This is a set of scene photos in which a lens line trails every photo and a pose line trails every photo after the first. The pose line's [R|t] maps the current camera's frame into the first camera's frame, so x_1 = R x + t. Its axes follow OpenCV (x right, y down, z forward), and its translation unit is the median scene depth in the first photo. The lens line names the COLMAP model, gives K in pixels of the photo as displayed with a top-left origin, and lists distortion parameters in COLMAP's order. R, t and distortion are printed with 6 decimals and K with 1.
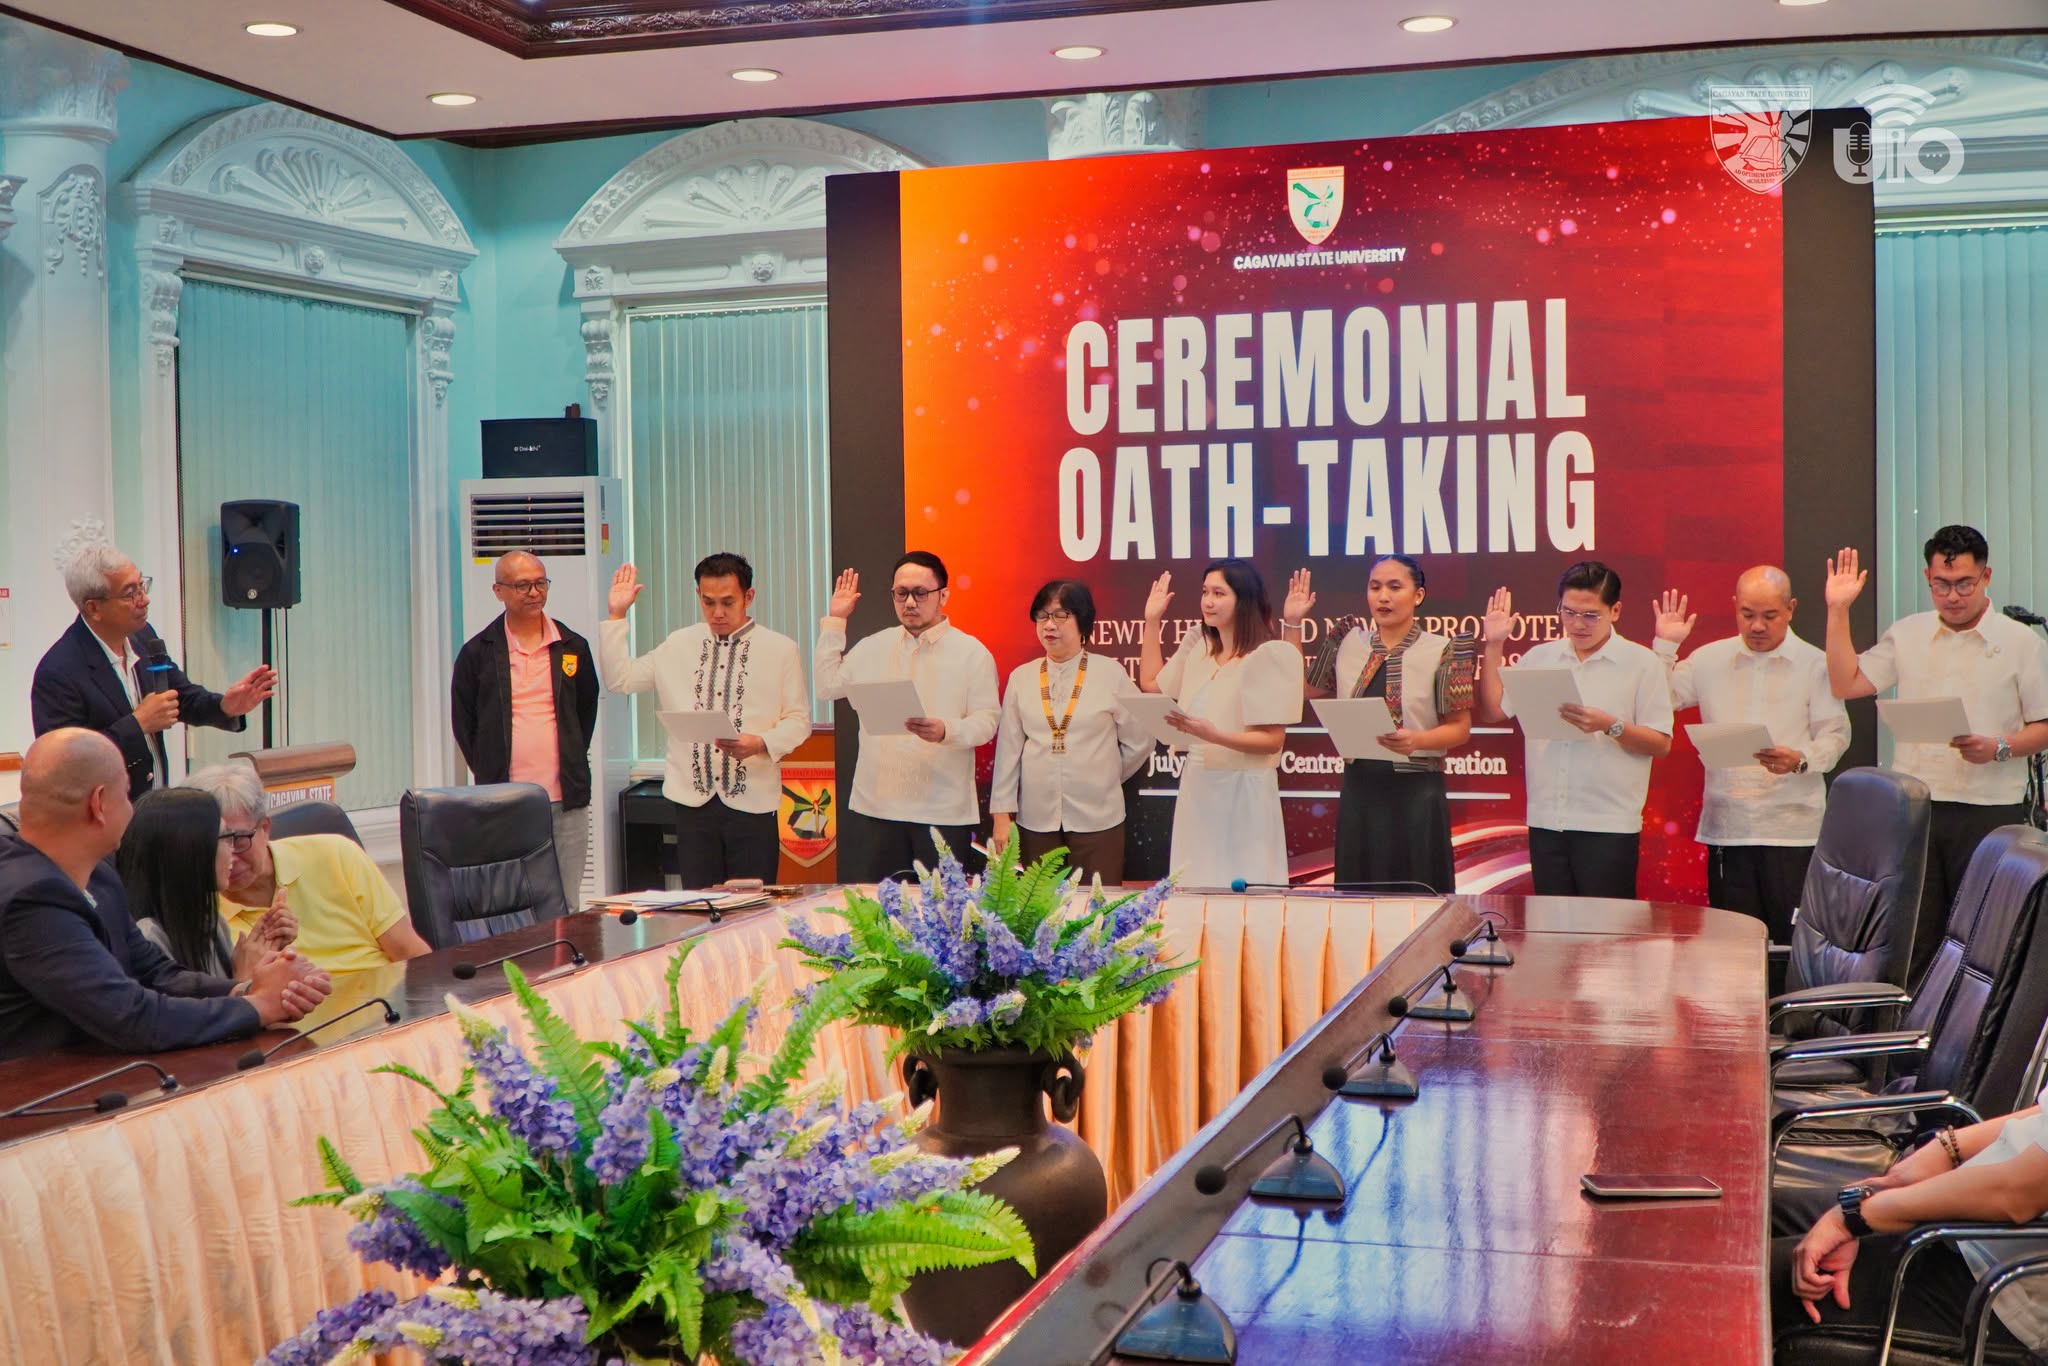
lens RADIAL K [[2493.1, 0, 970.9], [0, 2493.1, 680.5], [0, 0, 1]] dist [-0.000141, 0.000000]
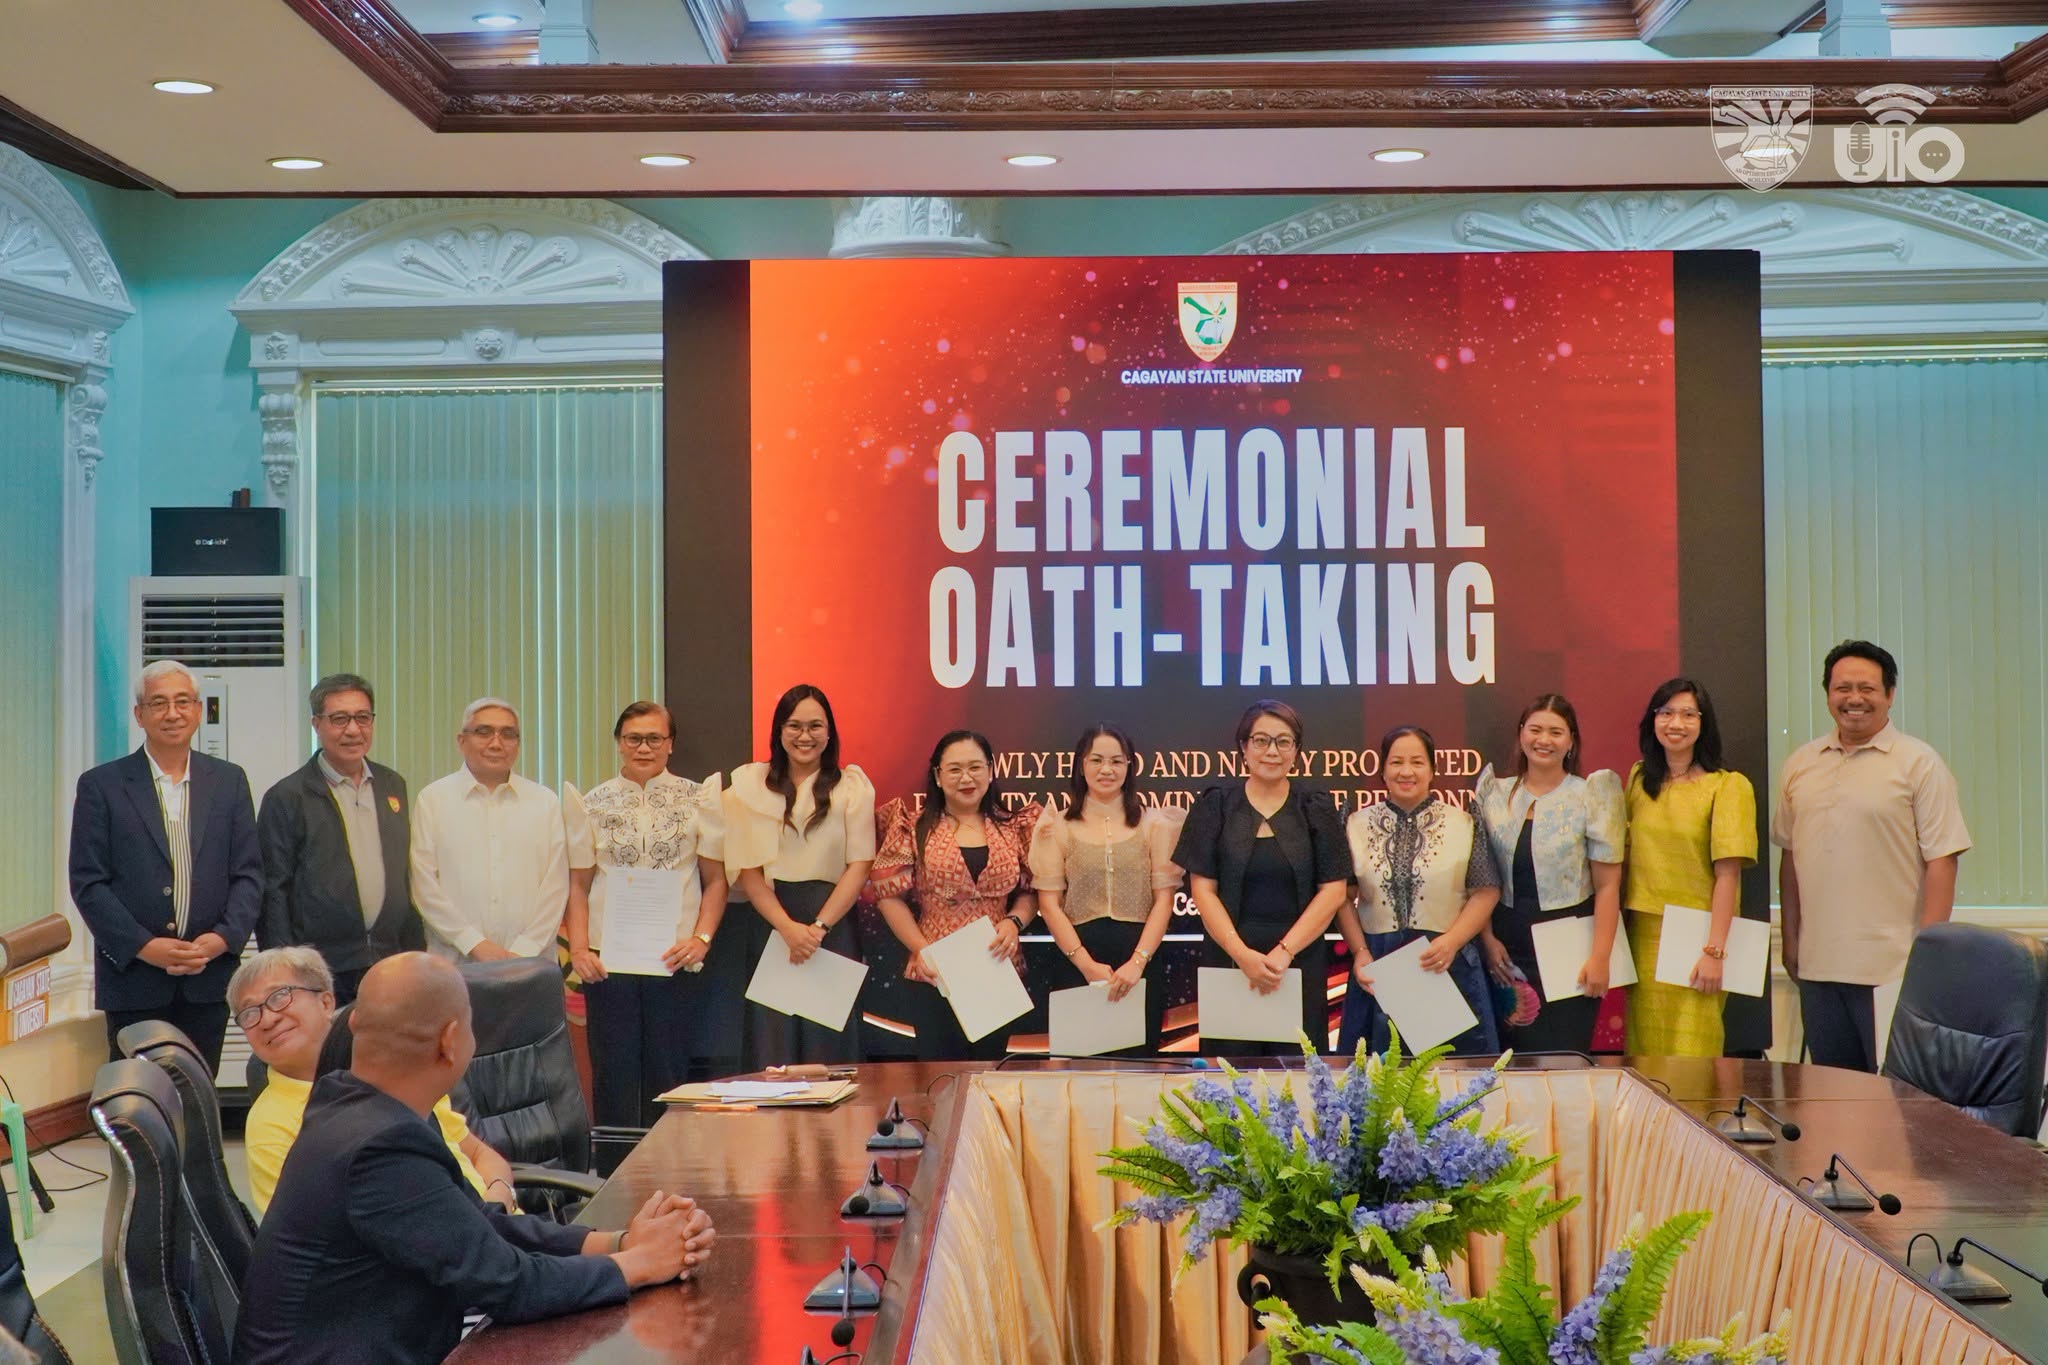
lens RADIAL K [[2777.3, 0, 1014.8], [0, 2777.3, 577.7], [0, 0, 1]] dist [-0.000865, 0.000000]
pose [[0.960219, 0.014067, 0.278895, -0.225936], [0.003445, 0.998058, -0.062204, -0.025166], [-0.279228, 0.060690, 0.958305, 0.001993]]
